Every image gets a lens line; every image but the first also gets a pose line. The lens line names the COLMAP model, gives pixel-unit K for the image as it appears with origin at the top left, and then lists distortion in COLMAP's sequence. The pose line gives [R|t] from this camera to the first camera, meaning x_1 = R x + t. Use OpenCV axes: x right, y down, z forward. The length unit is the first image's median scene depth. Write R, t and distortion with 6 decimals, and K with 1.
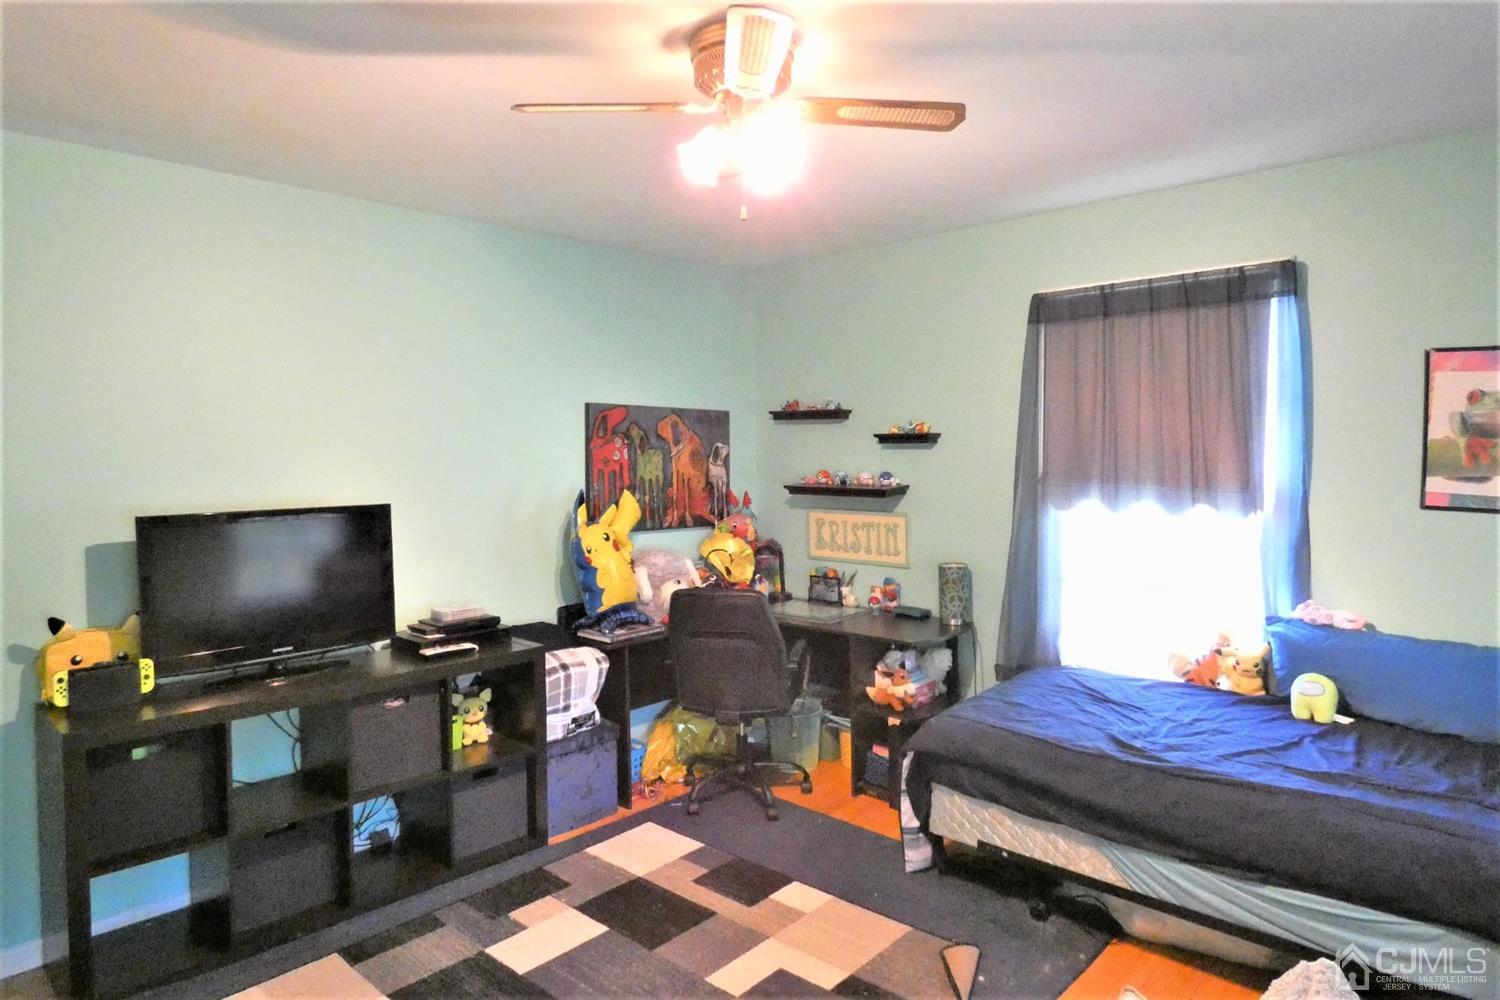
lens RADIAL K [[897.0, 0, 762.1], [0, 897.0, 499.3], [0, 0, 1]] dist [-0.005644, 0.004137]
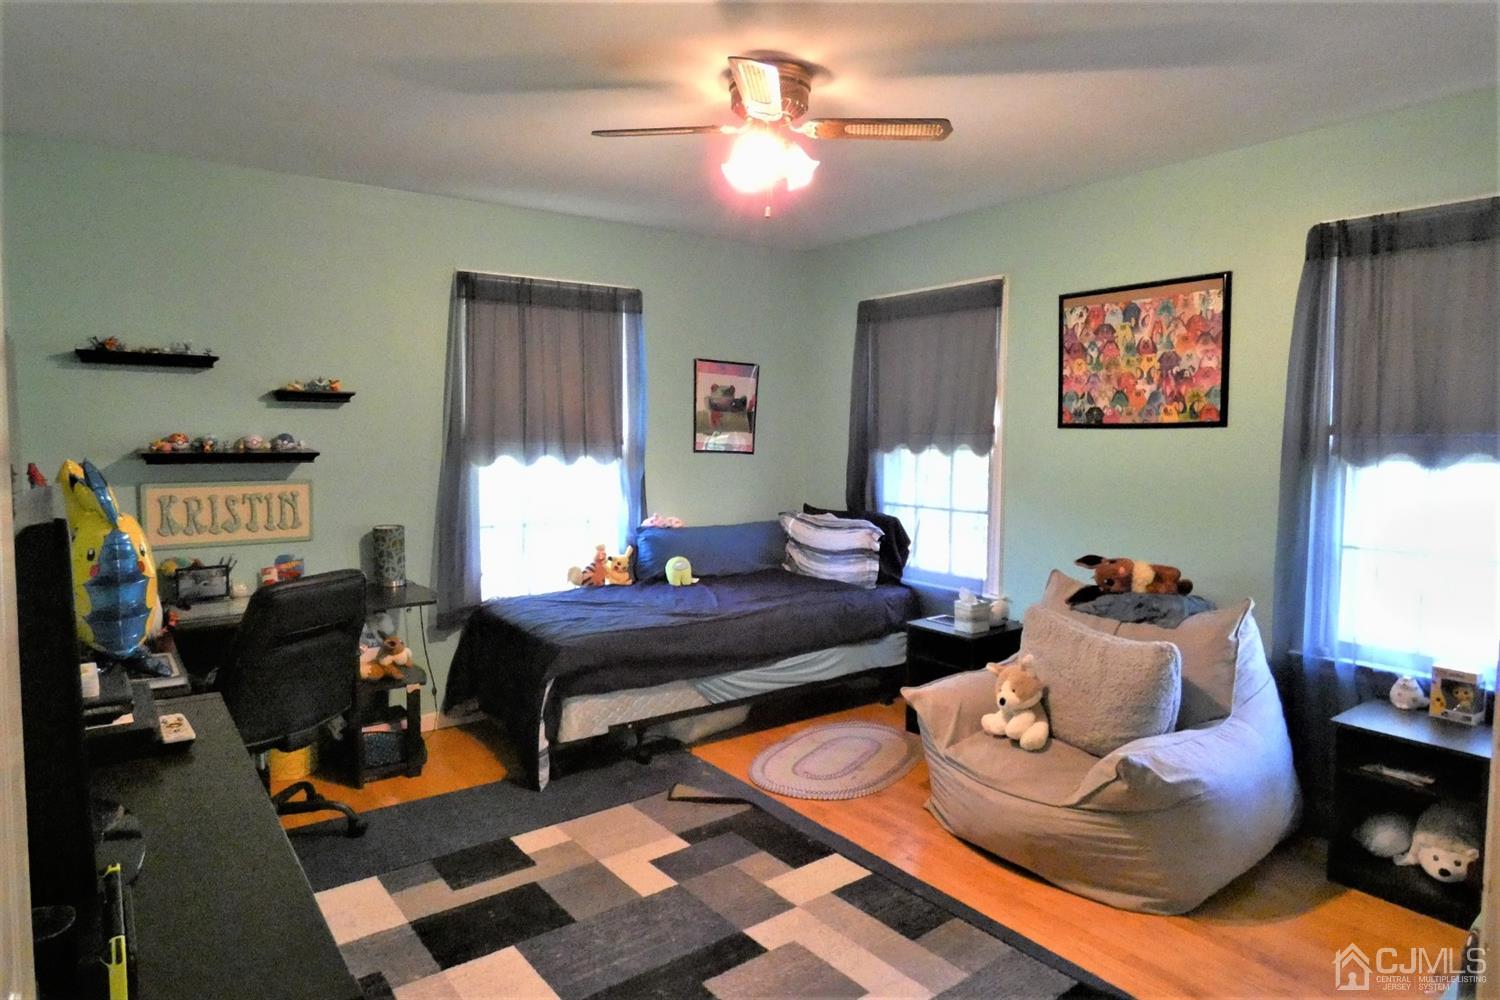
lens RADIAL K [[897.0, 0, 743.7], [0, 897.0, 496.9], [0, 0, 1]] dist [-0.005644, 0.004137]
pose [[0.187196, -0.065587, 0.980131, -0.844018], [0.046060, 0.997257, 0.057936, 0.001082], [-0.981242, 0.034299, 0.189703, 0.526572]]
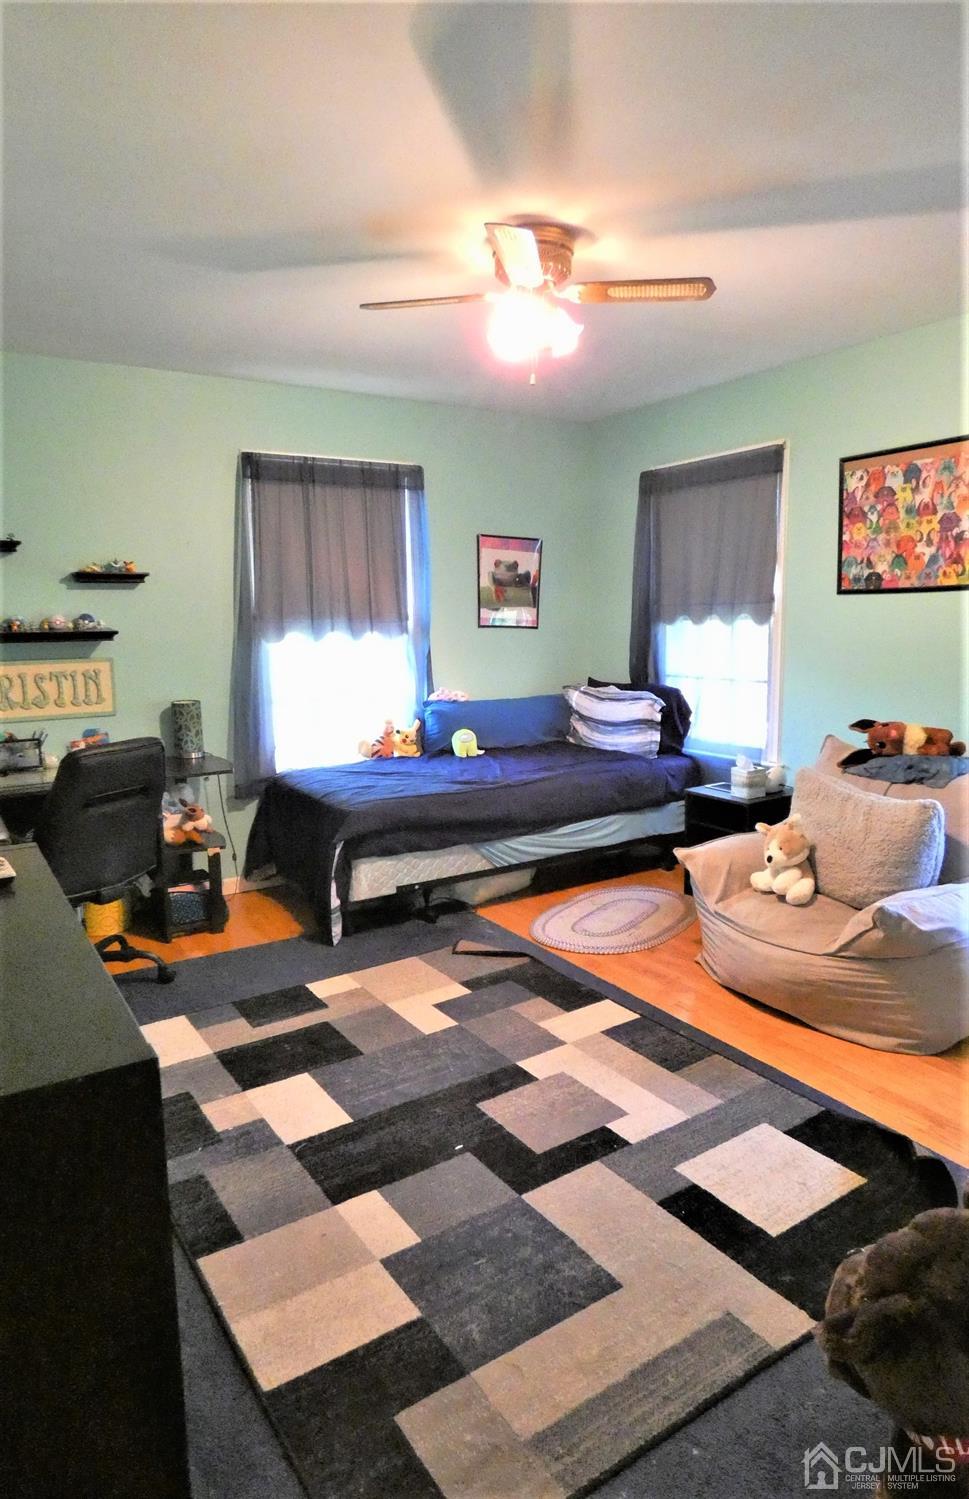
lens RADIAL K [[901.8, 0, 493.1], [0, 901.8, 756.0], [0, 0, 1]] dist [-0.005950, -0.001225]
pose [[0.243141, -0.146623, 0.958845, -0.883761], [0.063754, 0.988788, 0.135036, 0.020604], [-0.967893, 0.028297, 0.249763, 0.487329]]
